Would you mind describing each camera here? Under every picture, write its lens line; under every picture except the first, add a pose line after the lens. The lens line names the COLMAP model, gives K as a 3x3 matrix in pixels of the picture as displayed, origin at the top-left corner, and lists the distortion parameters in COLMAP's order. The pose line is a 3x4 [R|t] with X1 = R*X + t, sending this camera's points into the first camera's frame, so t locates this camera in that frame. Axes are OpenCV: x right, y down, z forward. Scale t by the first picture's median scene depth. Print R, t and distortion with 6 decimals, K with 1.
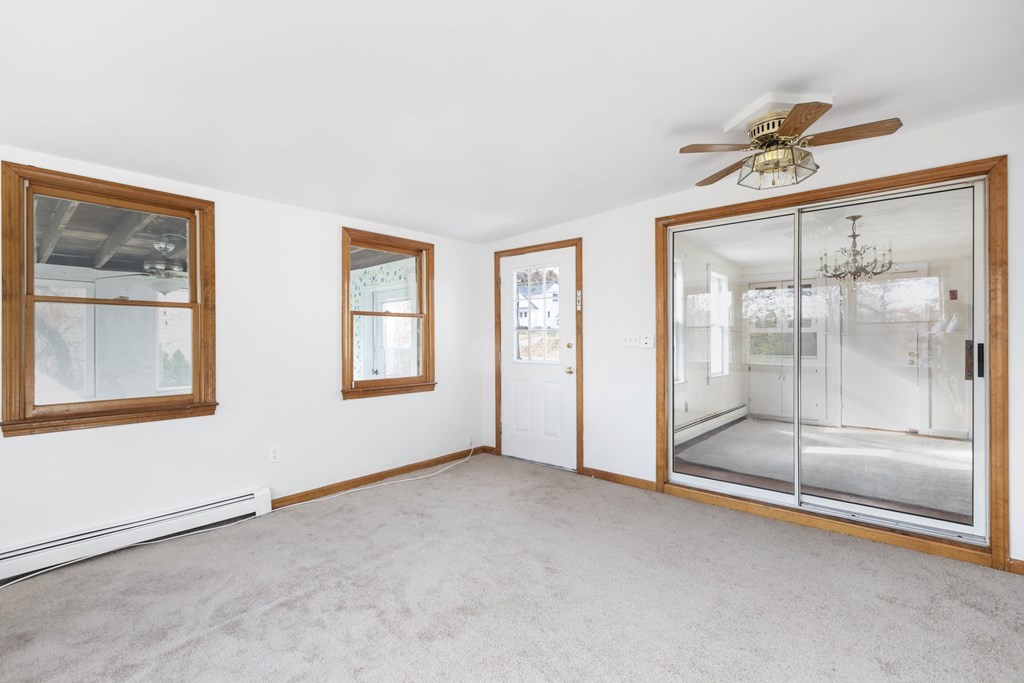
lens RADIAL K [[459.4, 0, 503.5], [0, 459.4, 332.1], [0, 0, 1]] dist [-0.000686, 0.000563]
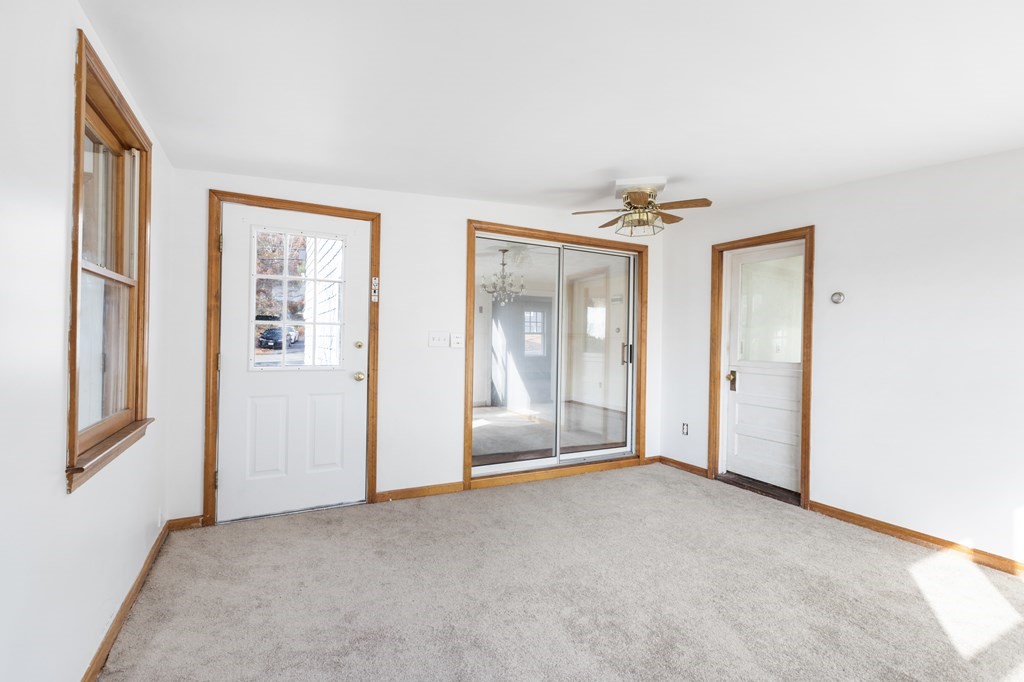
lens RADIAL K [[459.4, 0, 503.5], [0, 459.4, 331.6], [0, 0, 1]] dist [-0.000686, 0.000563]
pose [[0.391205, 0.023994, 0.919991, -0.495066], [-0.021412, 0.999627, -0.016966, 0.014542], [-0.920054, -0.013062, 0.391573, 0.470450]]
